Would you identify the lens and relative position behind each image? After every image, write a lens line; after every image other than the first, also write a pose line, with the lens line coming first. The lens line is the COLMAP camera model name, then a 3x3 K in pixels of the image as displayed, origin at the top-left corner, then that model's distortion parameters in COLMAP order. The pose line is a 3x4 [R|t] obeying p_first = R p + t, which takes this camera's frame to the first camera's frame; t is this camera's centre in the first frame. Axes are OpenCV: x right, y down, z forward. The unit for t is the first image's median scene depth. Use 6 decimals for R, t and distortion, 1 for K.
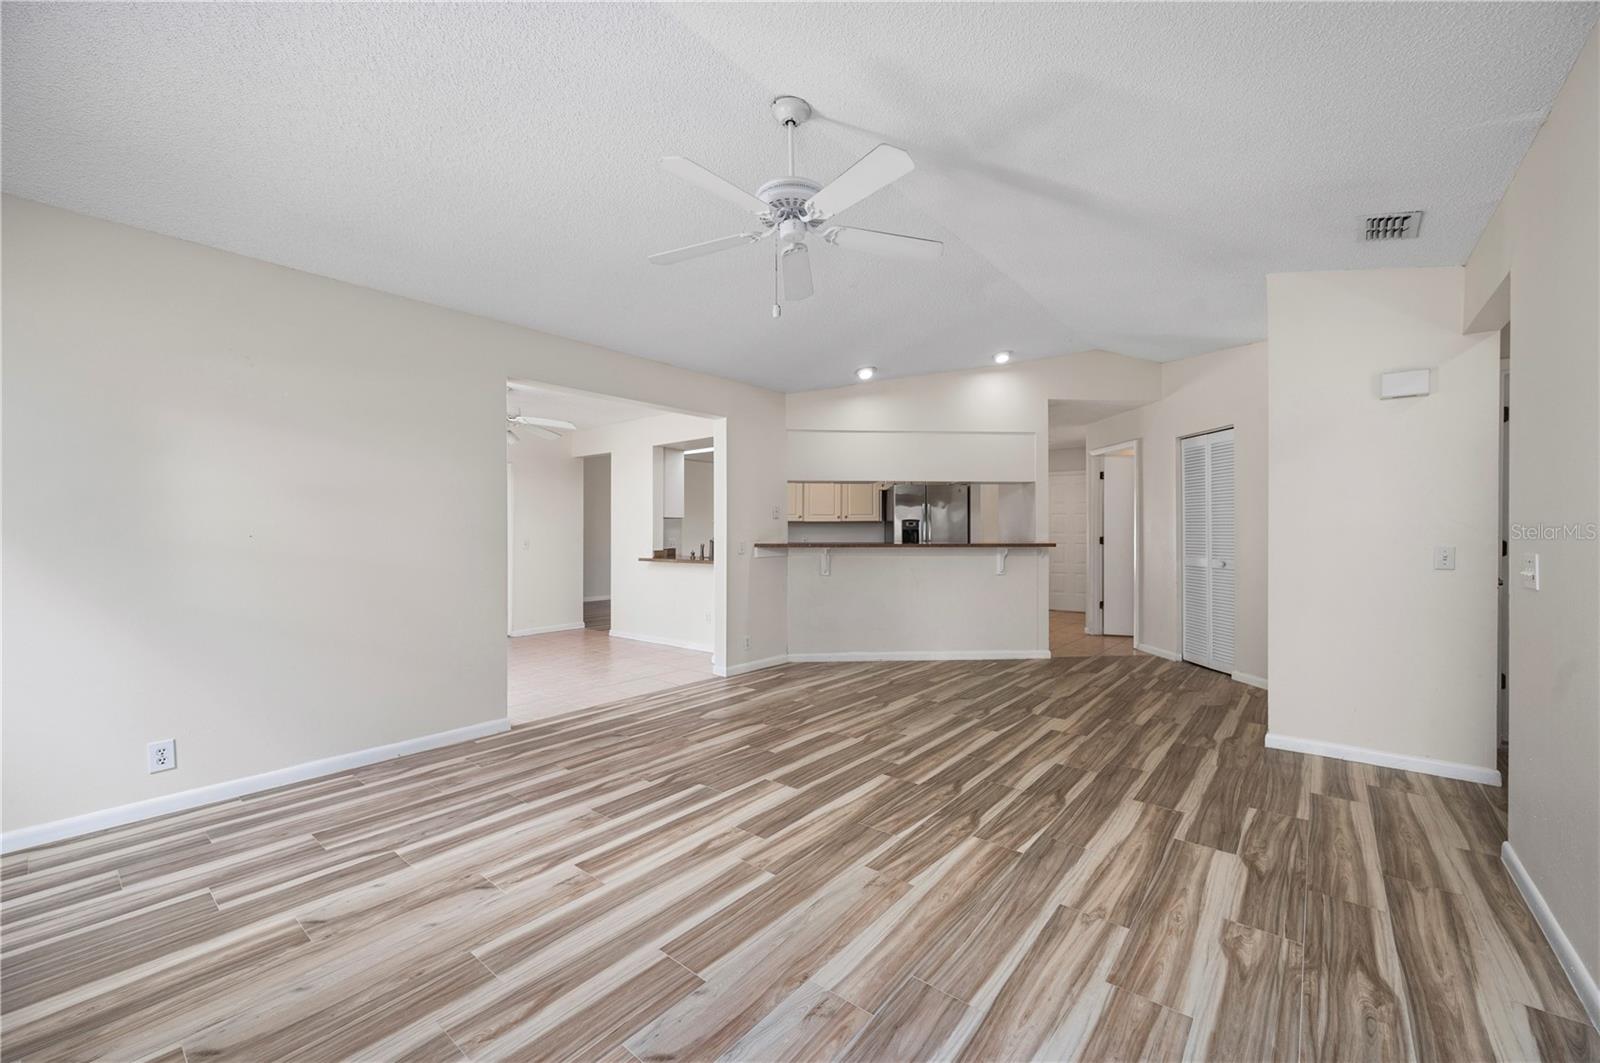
lens RADIAL K [[639.2, 0, 790.2], [0, 639.2, 533.8], [0, 0, 1]] dist [-0.001018, 0.000589]
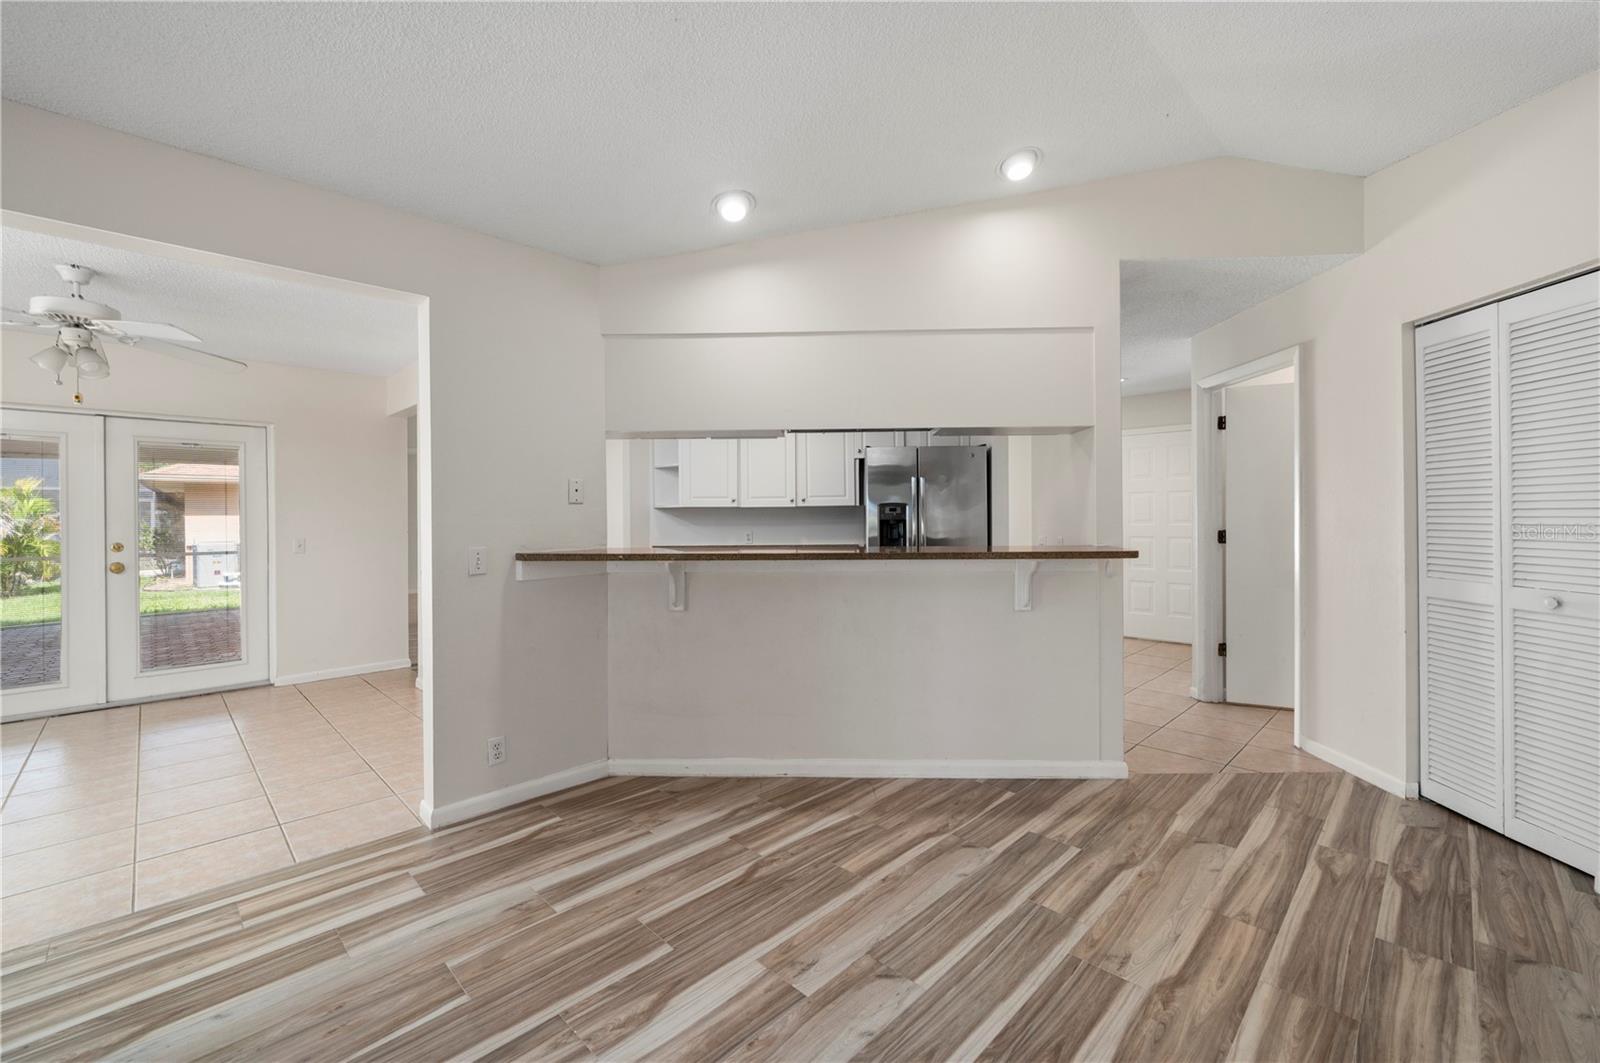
lens RADIAL K [[652.4, 0, 791.3], [0, 652.4, 518.7], [0, 0, 1]] dist [0.000003, 0.000533]
pose [[0.995239, -0.006179, -0.097268, 0.330804], [0.006034, 0.999980, -0.001789, -0.015702], [0.097278, 0.001194, 0.995257, 0.787806]]
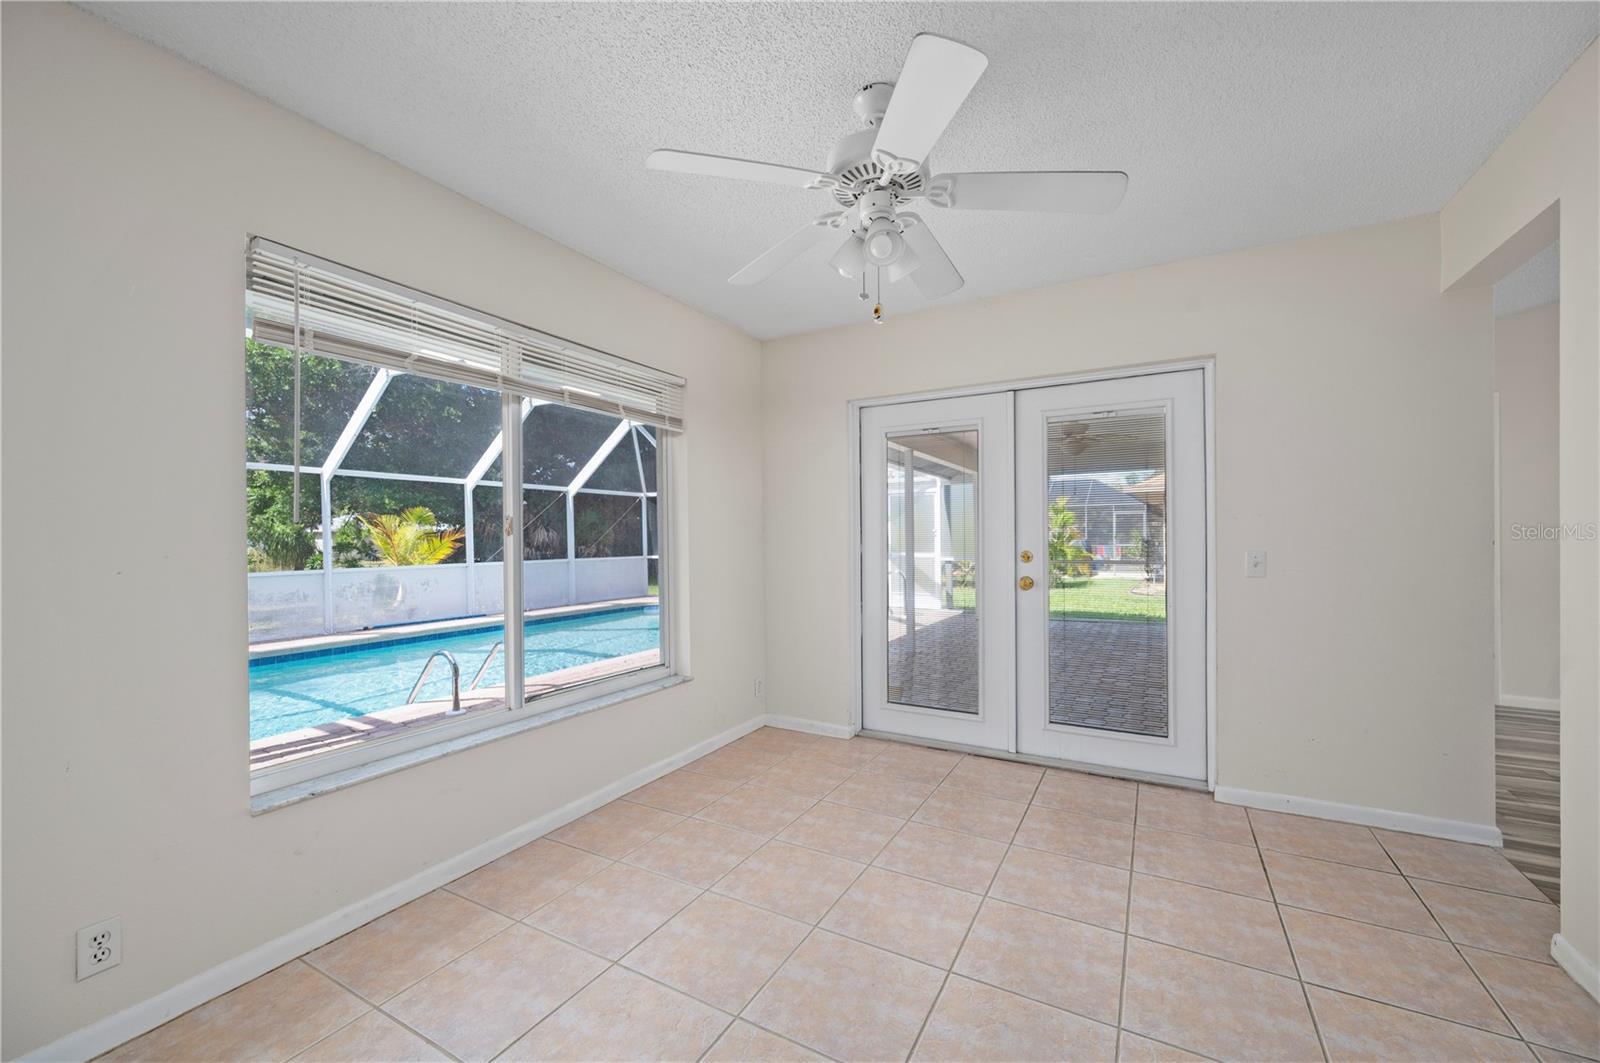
lens RADIAL K [[639.2, 0, 802.1], [0, 639.2, 534.6], [0, 0, 1]] dist [-0.001018, 0.000589]
pose [[0.188815, -0.002551, -0.982009, -0.221655], [0.005140, 0.999985, -0.001609, -0.004303], [0.981999, -0.004743, 0.188825, 1.419563]]
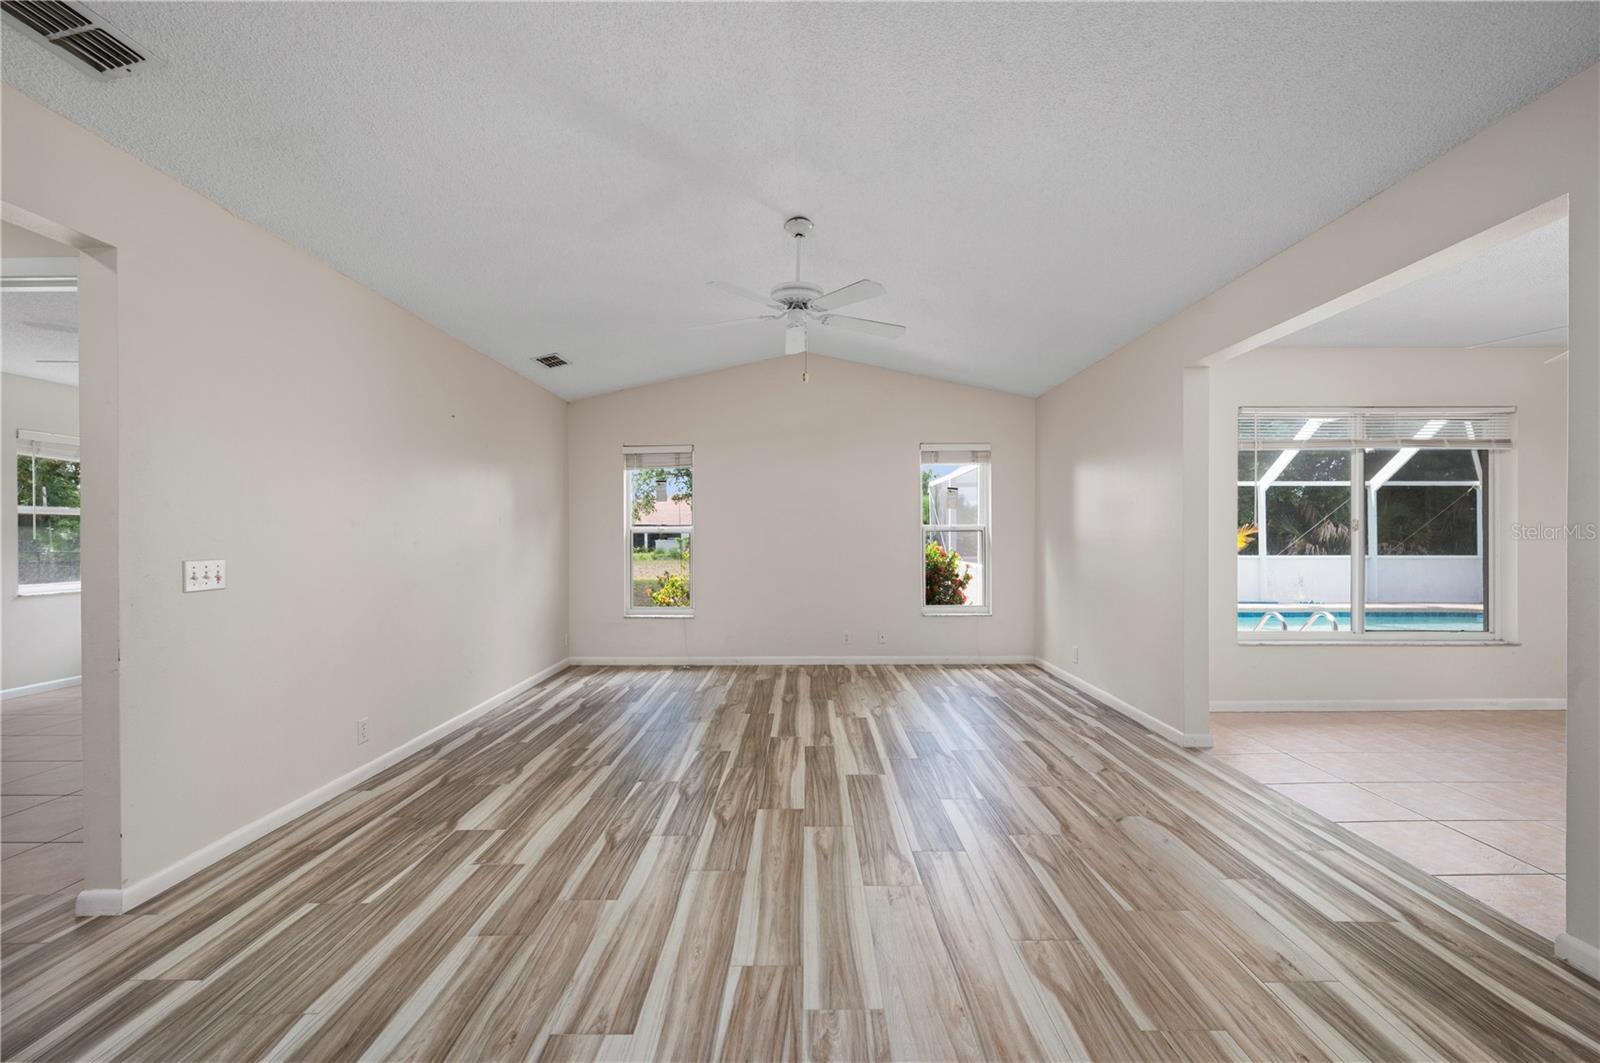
lens RADIAL K [[639.2, 0, 807.3], [0, 639.2, 544.4], [0, 0, 1]] dist [-0.001018, 0.000589]
pose [[-0.762919, 0.013001, -0.646363, 0.629797], [0.003925, 0.999872, 0.015479, -0.003385], [0.646482, 0.009272, -0.762873, 1.489008]]
